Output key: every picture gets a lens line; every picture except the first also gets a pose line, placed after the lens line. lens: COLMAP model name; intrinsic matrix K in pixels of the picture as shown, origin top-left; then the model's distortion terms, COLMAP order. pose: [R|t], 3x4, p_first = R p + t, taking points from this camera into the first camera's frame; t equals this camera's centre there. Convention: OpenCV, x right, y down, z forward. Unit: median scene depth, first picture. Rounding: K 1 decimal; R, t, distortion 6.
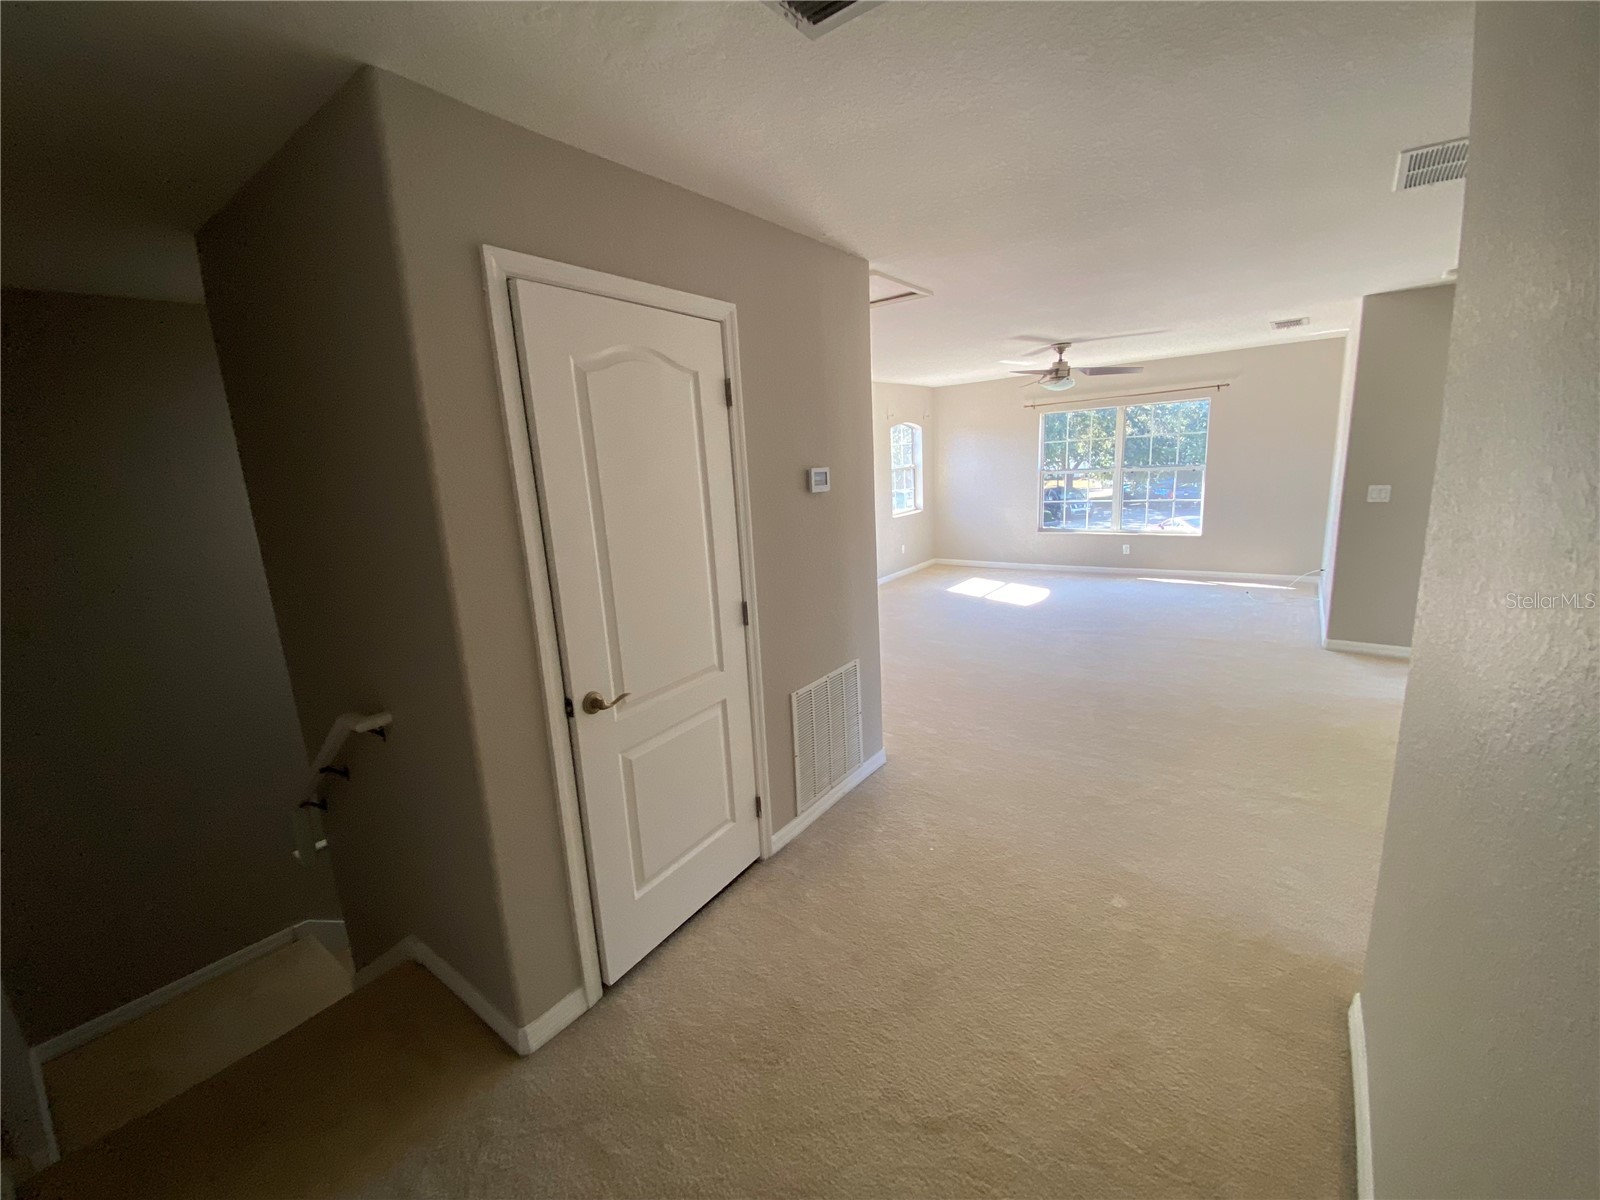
lens RADIAL K [[654.6, 0, 773.2], [0, 654.6, 608.5], [0, 0, 1]] dist [-0.020298, -0.001854]
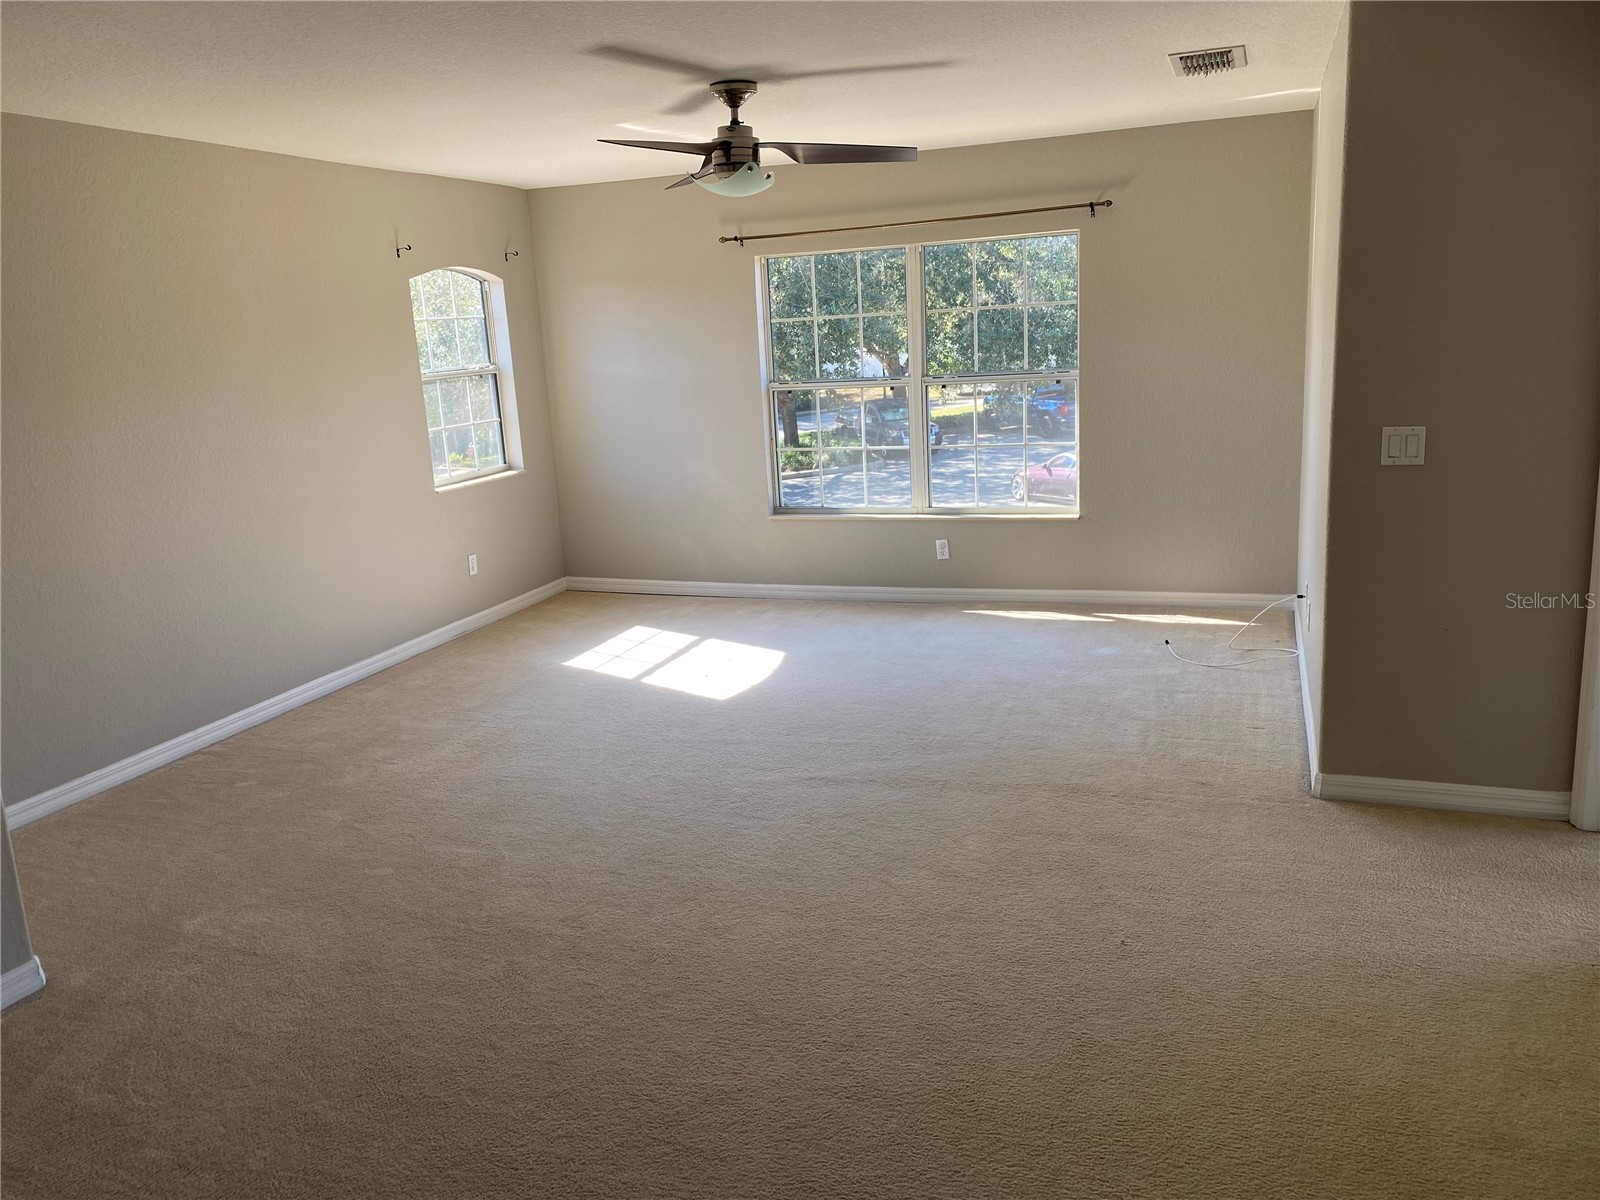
lens RADIAL K [[1220.4, 0, 800.7], [0, 1220.4, 599.1], [0, 0, 1]] dist [0.027109, -0.005792]
pose [[0.947686, -0.057467, 0.313987, 0.178306], [0.063252, 0.997963, -0.008257, -0.057738], [-0.312873, 0.027685, 0.949391, 0.208914]]
